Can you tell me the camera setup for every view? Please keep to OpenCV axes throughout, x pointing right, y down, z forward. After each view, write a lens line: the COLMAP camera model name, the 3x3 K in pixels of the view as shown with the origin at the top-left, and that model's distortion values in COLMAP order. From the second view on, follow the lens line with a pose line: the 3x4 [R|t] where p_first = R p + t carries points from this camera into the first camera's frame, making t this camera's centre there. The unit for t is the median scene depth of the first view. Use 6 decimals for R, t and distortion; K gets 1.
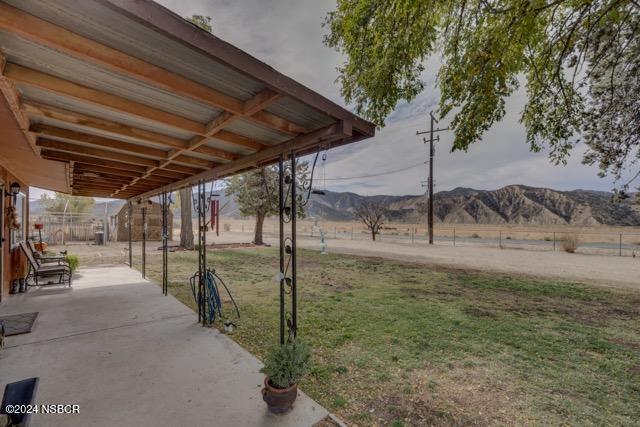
lens RADIAL K [[259.7, 0, 322.1], [0, 259.7, 219.3], [0, 0, 1]] dist [-0.007119, -0.000191]
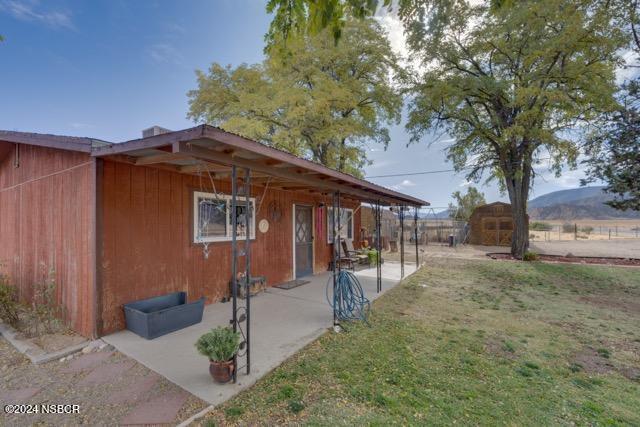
lens RADIAL K [[282.9, 0, 319.7], [0, 282.9, 218.9], [0, 0, 1]] dist [-0.002092, -0.000630]
pose [[0.267986, -0.026801, -0.963050, 0.446457], [0.014809, 0.999609, -0.023698, 0.005913], [0.963309, -0.007911, 0.268278, 0.393949]]
